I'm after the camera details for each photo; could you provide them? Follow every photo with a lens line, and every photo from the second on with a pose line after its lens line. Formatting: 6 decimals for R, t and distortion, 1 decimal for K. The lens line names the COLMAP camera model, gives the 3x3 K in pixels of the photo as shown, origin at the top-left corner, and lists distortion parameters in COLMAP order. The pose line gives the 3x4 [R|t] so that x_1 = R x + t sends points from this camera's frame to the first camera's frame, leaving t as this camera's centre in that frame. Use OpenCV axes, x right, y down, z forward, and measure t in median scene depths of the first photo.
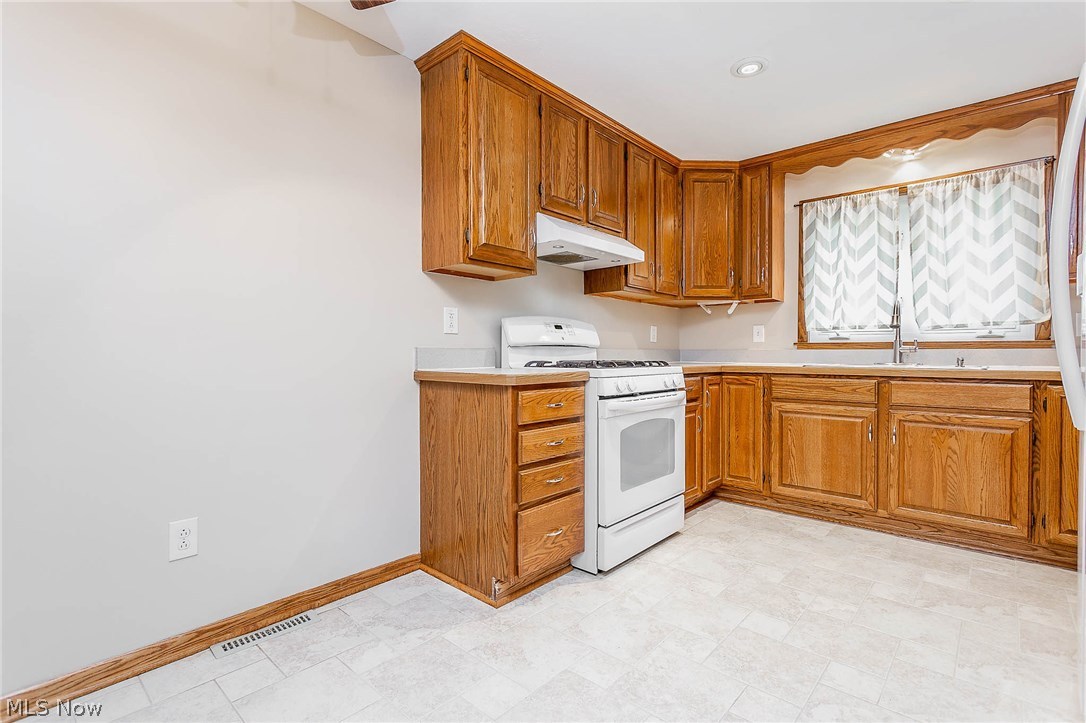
lens RADIAL K [[514.1, 0, 560.2], [0, 514.1, 361.0], [0, 0, 1]] dist [-0.011812, 0.003727]
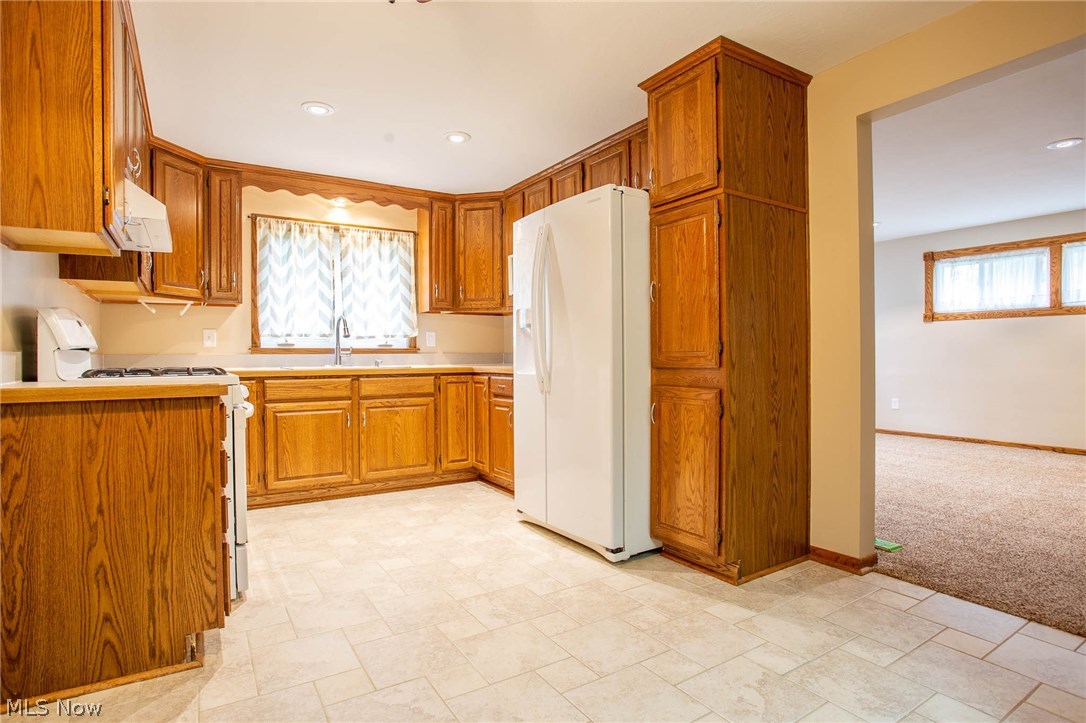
lens RADIAL K [[563.3, 0, 522.4], [0, 563.3, 360.3], [0, 0, 1]] dist [-0.042060, 0.005176]
pose [[0.303379, -0.009734, 0.952820, -0.570088], [0.019880, 0.999795, 0.003884, -0.004424], [-0.952663, 0.017763, 0.303510, 0.160146]]
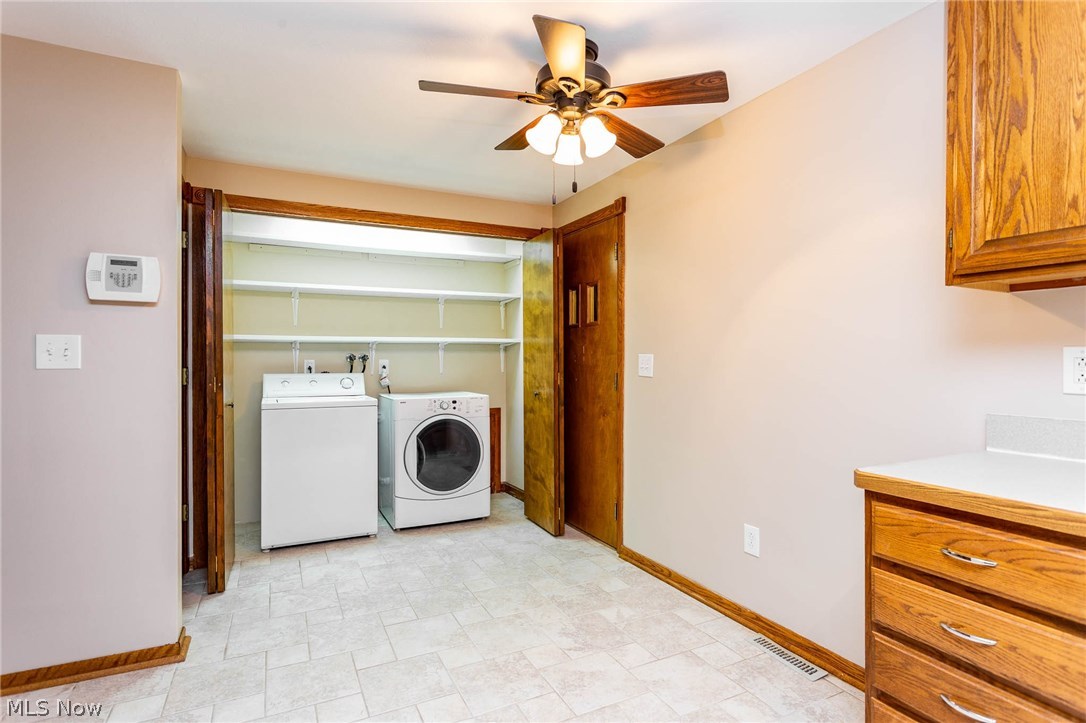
lens RADIAL K [[554.2, 0, 543.5], [0, 554.2, 363.8], [0, 0, 1]] dist [0.003413, 0.001594]
pose [[-0.394409, 0.008450, -0.918896, 0.496018], [-0.015482, 0.999755, 0.015838, -0.078862], [0.918805, 0.020473, -0.394182, 0.648661]]
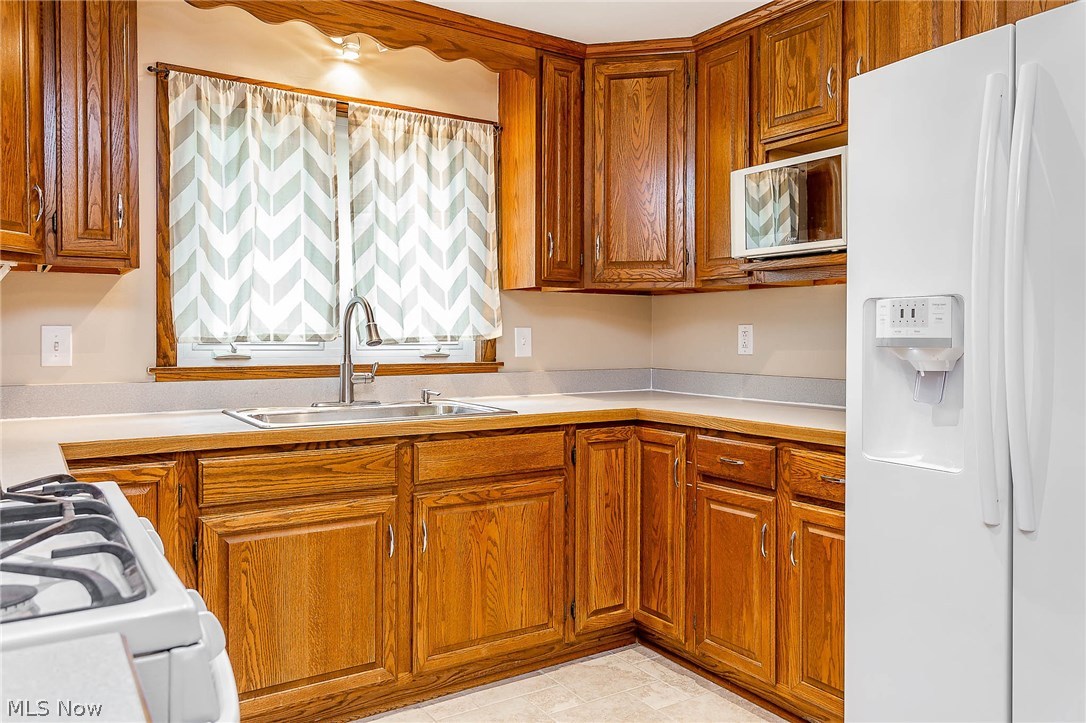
lens RADIAL K [[799.2, 0, 539.9], [0, 799.2, 343.6], [0, 0, 1]] dist [-0.000022, 0.008795]
pose [[0.266867, -0.006934, 0.963708, -0.170967], [0.012545, 0.999914, 0.003720, -0.070540], [-0.963652, 0.011097, 0.266932, 0.597526]]
